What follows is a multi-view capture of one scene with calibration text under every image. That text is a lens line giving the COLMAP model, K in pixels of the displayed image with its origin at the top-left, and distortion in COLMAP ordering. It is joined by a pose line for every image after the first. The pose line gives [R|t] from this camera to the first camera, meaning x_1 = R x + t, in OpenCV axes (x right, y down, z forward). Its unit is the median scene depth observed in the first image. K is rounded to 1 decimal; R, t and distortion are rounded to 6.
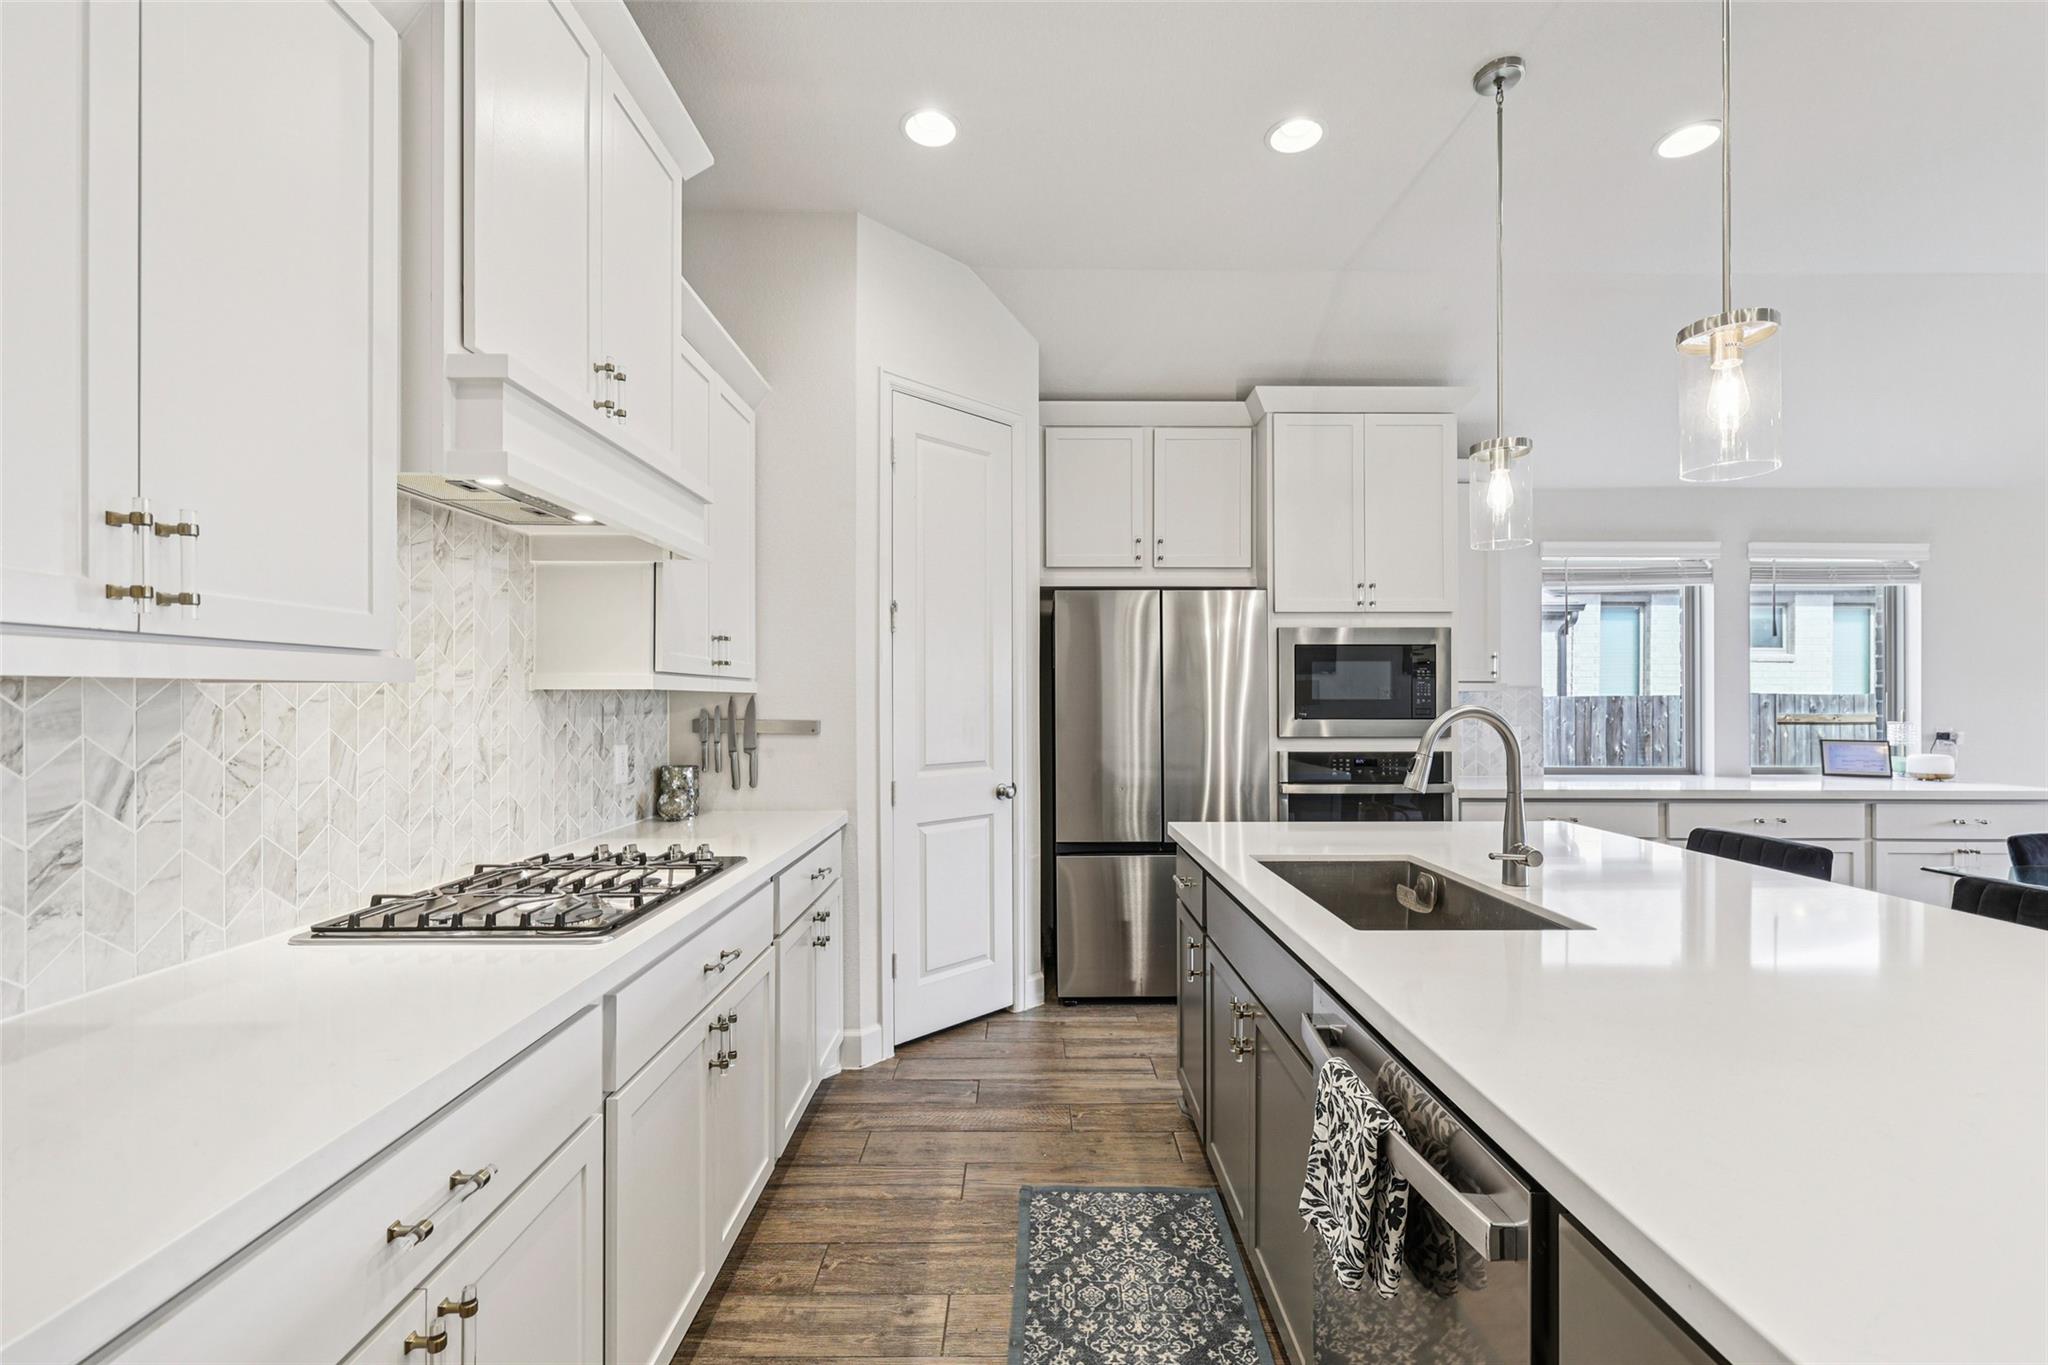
lens RADIAL K [[870.7, 0, 1030.0], [0, 870.7, 697.5], [0, 0, 1]] dist [-0.000719, -0.000064]
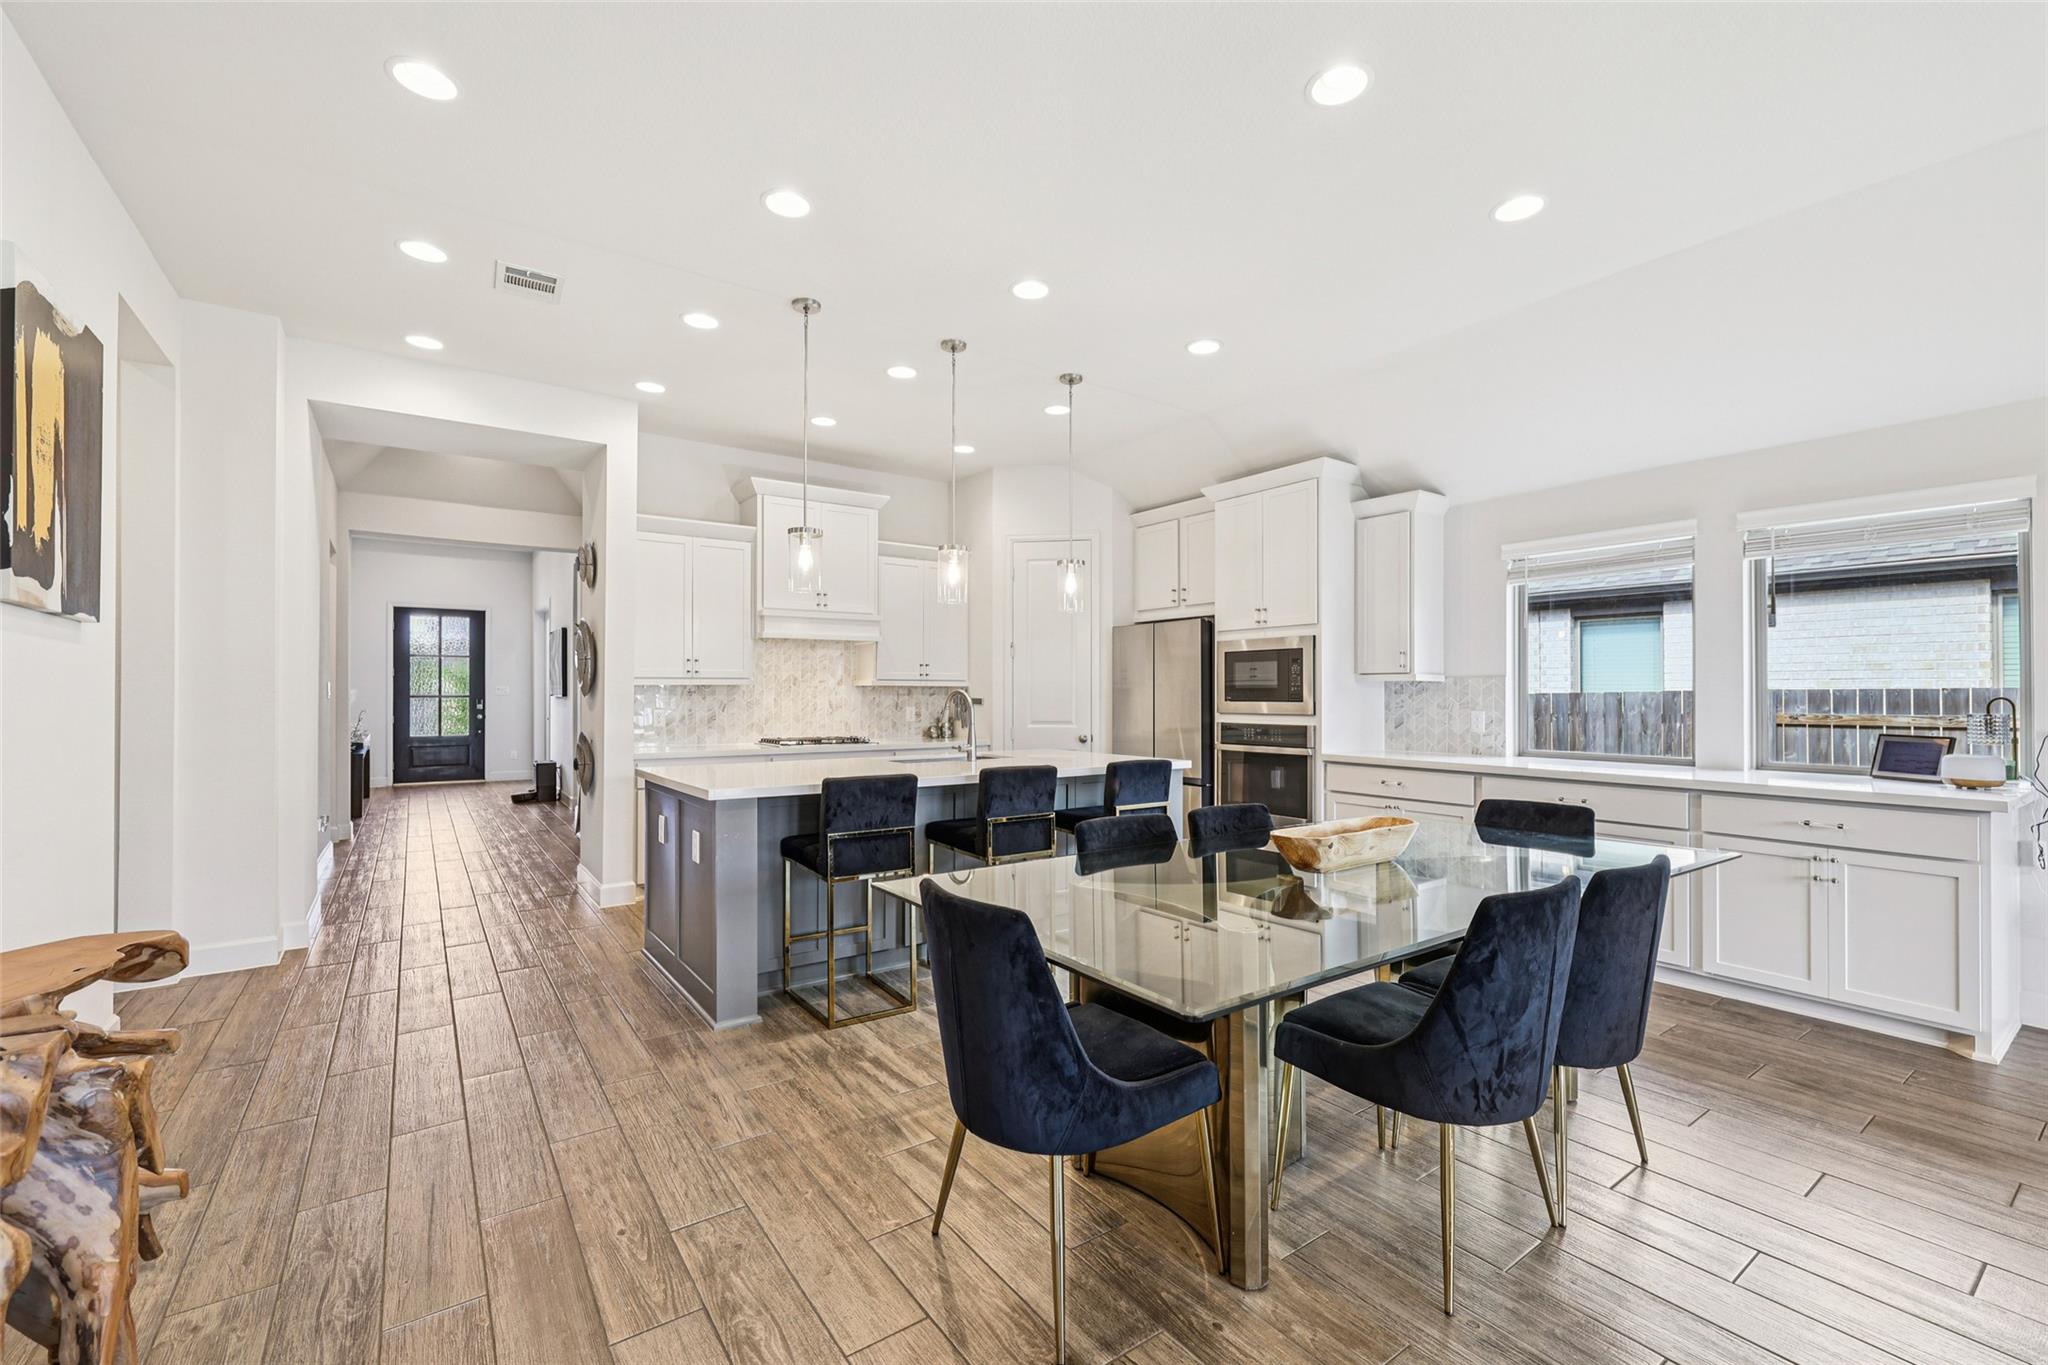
lens RADIAL K [[864.4, 0, 1029.3], [0, 864.4, 684.7], [0, 0, 1]] dist [-0.000501, -0.000065]
pose [[0.578214, -0.008483, -0.815841, 1.644259], [0.002004, 0.999958, -0.008977, 0.011355], [0.815883, 0.003555, 0.578206, -0.185861]]
